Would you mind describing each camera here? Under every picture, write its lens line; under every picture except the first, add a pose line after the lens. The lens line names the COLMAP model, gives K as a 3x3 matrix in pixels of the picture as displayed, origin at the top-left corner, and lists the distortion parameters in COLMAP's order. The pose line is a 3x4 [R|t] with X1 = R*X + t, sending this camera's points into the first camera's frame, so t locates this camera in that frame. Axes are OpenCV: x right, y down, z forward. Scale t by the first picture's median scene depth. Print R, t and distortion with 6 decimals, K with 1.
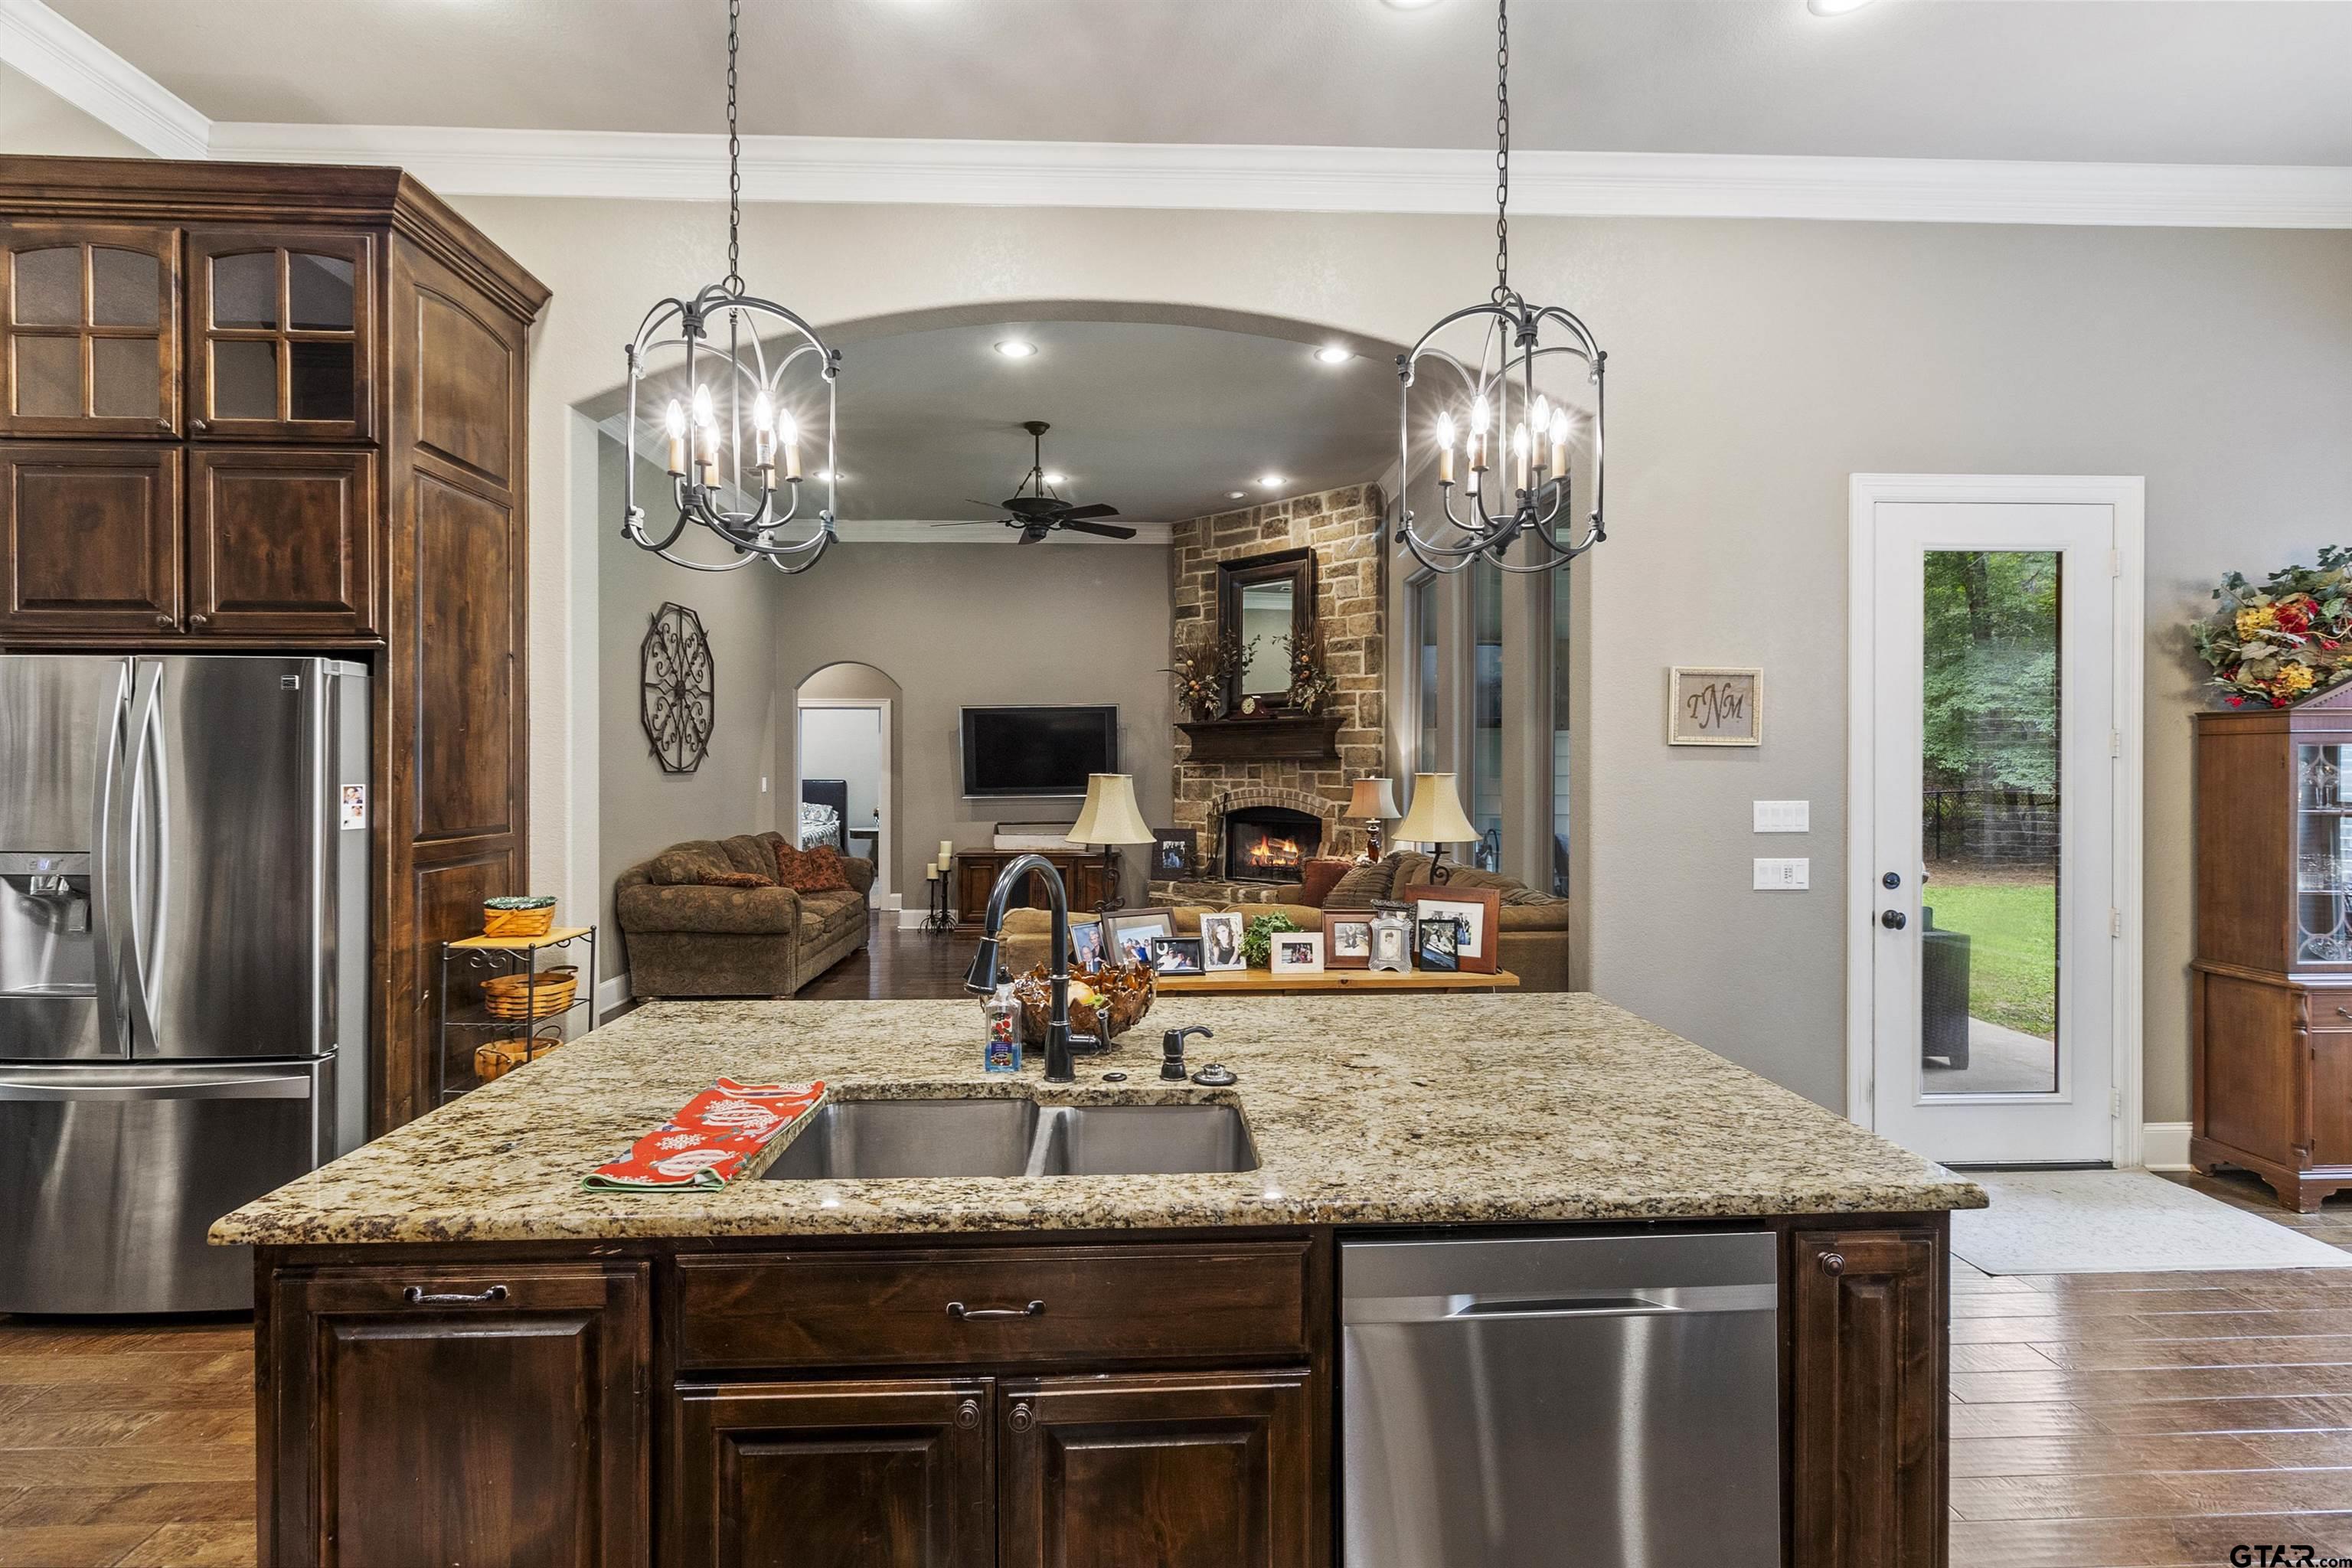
lens RADIAL K [[1076.3, 0, 1175.8], [0, 1076.3, 769.7], [0, 0, 1]] dist [-0.001314, 0.000252]
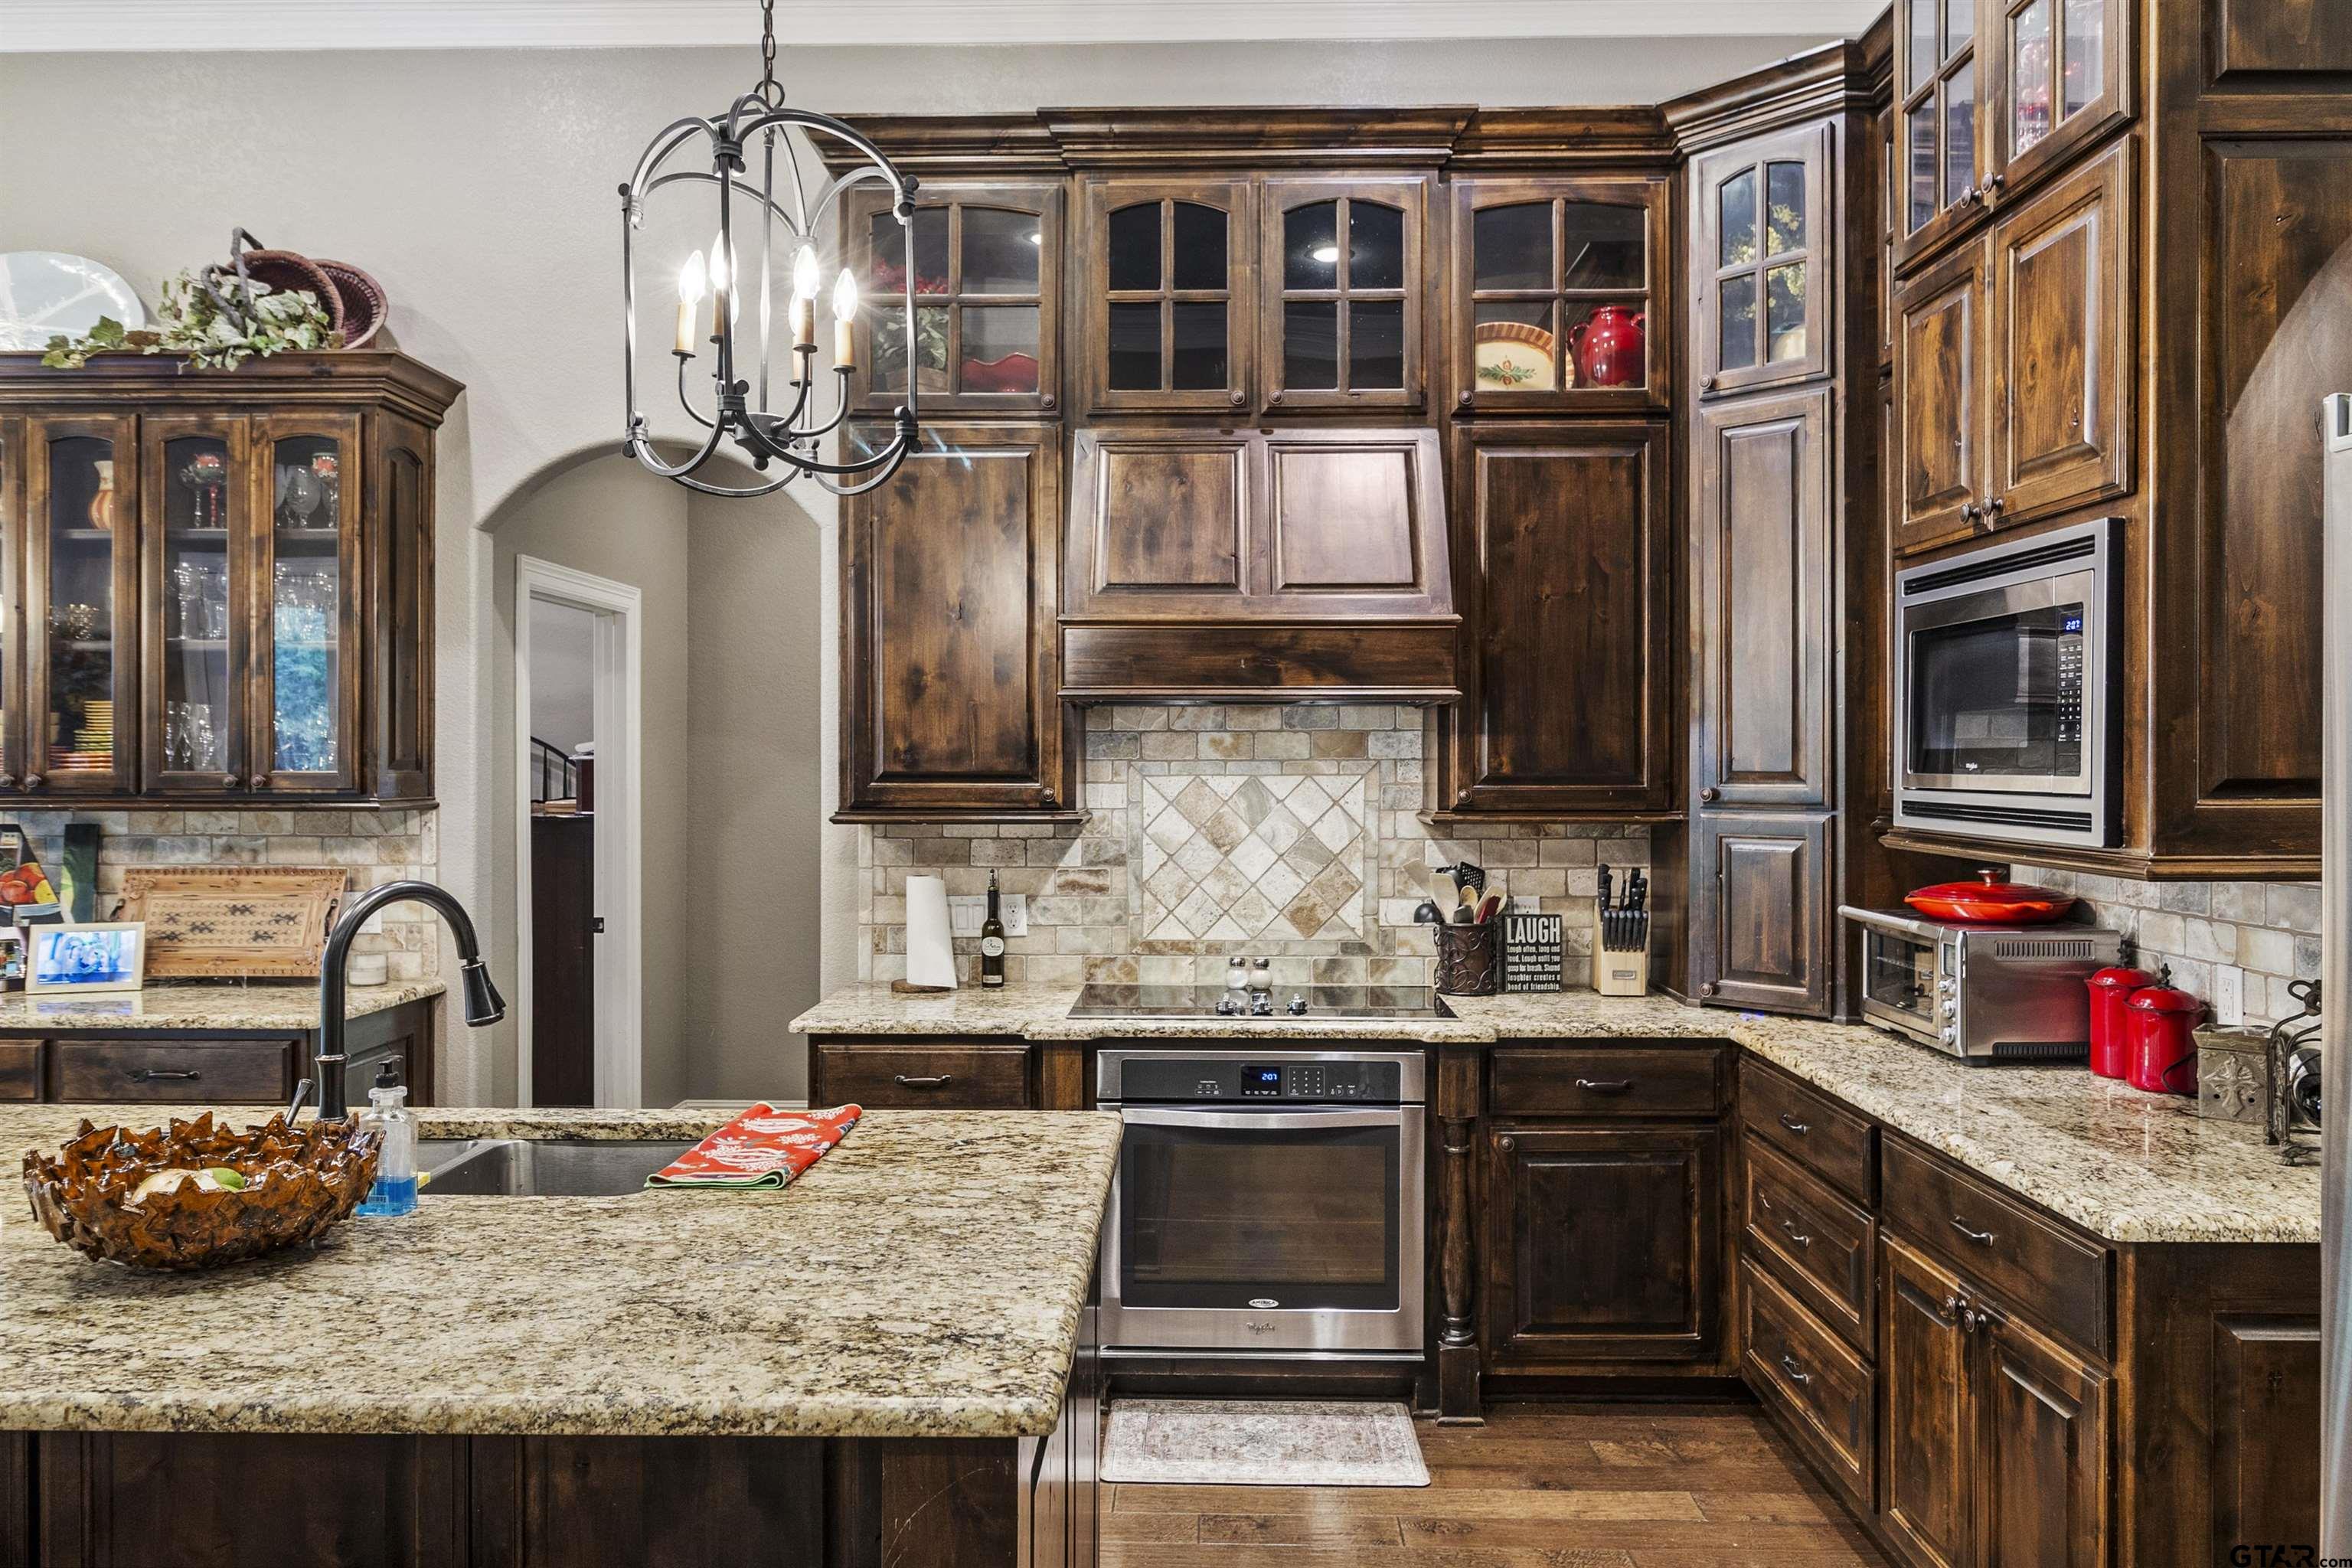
lens RADIAL K [[1624.4, 0, 1175.2], [0, 1624.4, 768.8], [0, 0, 1]] dist [-0.002723, -0.004530]
pose [[-0.997923, -0.001129, 0.064403, -0.177269], [-0.000502, 0.999952, 0.009754, -0.004010], [-0.064411, 0.009701, -0.997876, 0.486340]]
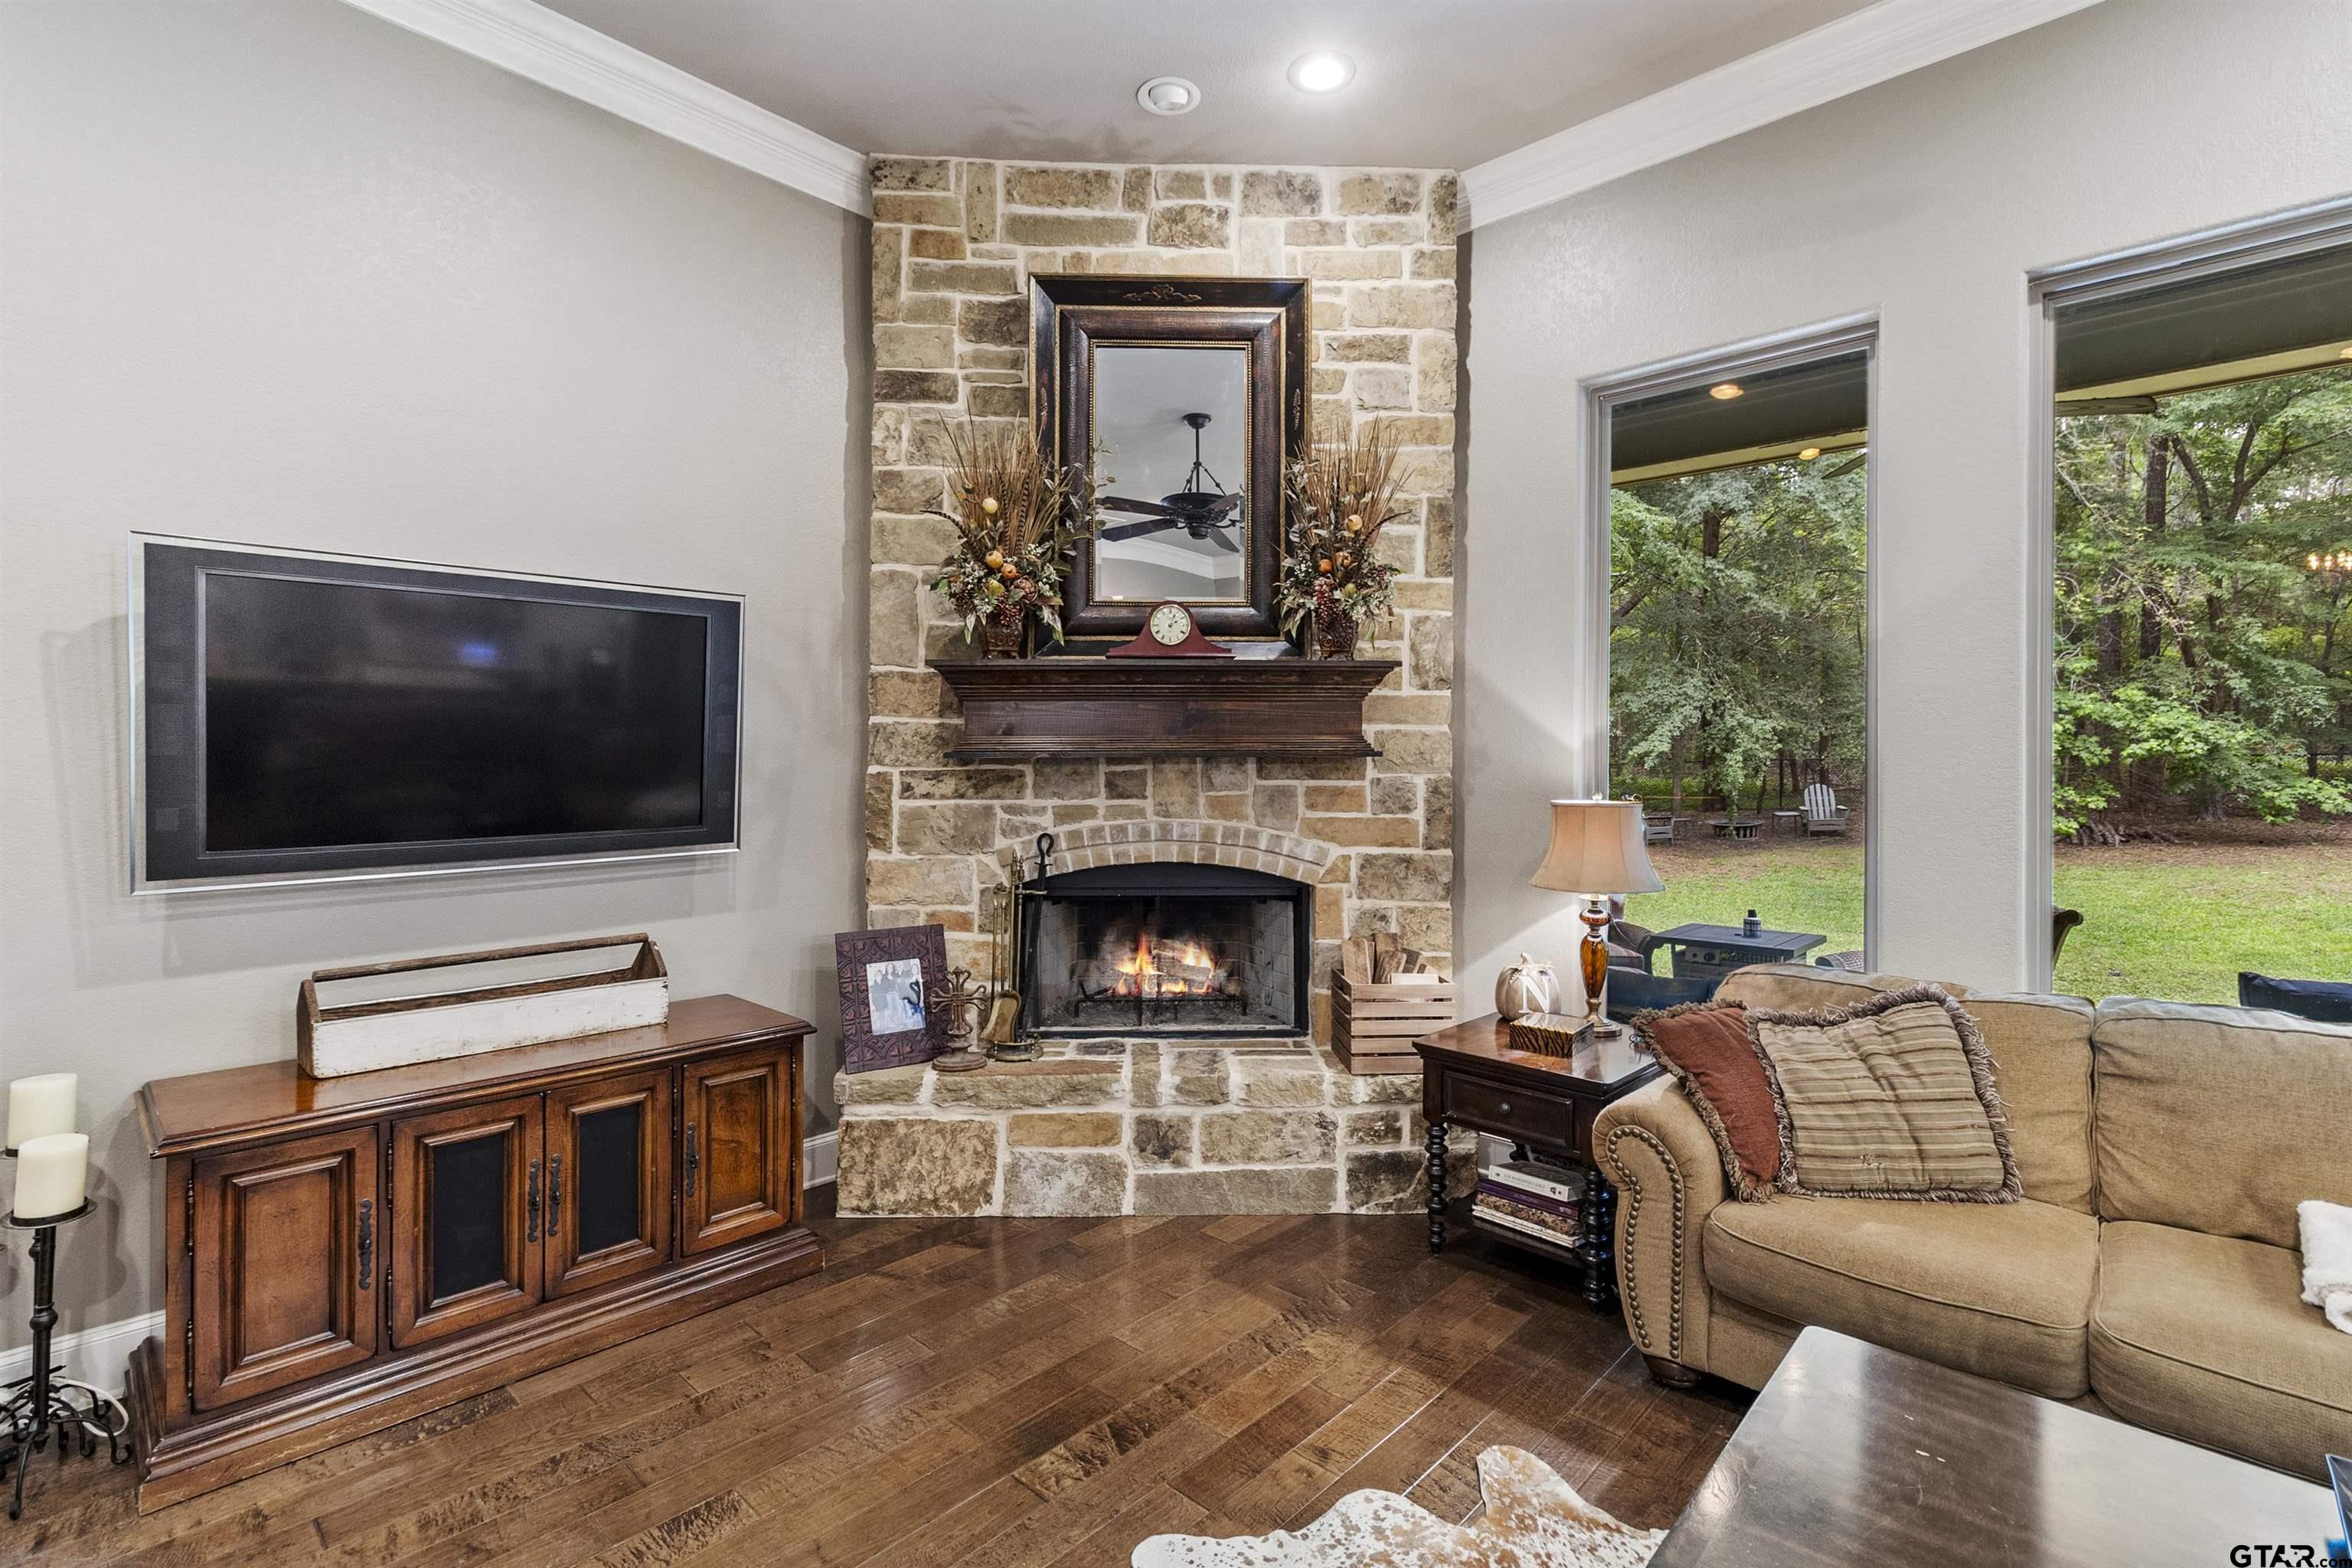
lens RADIAL K [[1076.3, 0, 1186.6], [0, 1076.3, 759.5], [0, 0, 1]] dist [-0.001314, 0.000252]
pose [[0.709076, 0.005097, 0.705114, -0.225267], [-0.000716, 0.999979, -0.006508, -0.005015], [-0.705132, 0.004109, 0.709064, 0.721813]]
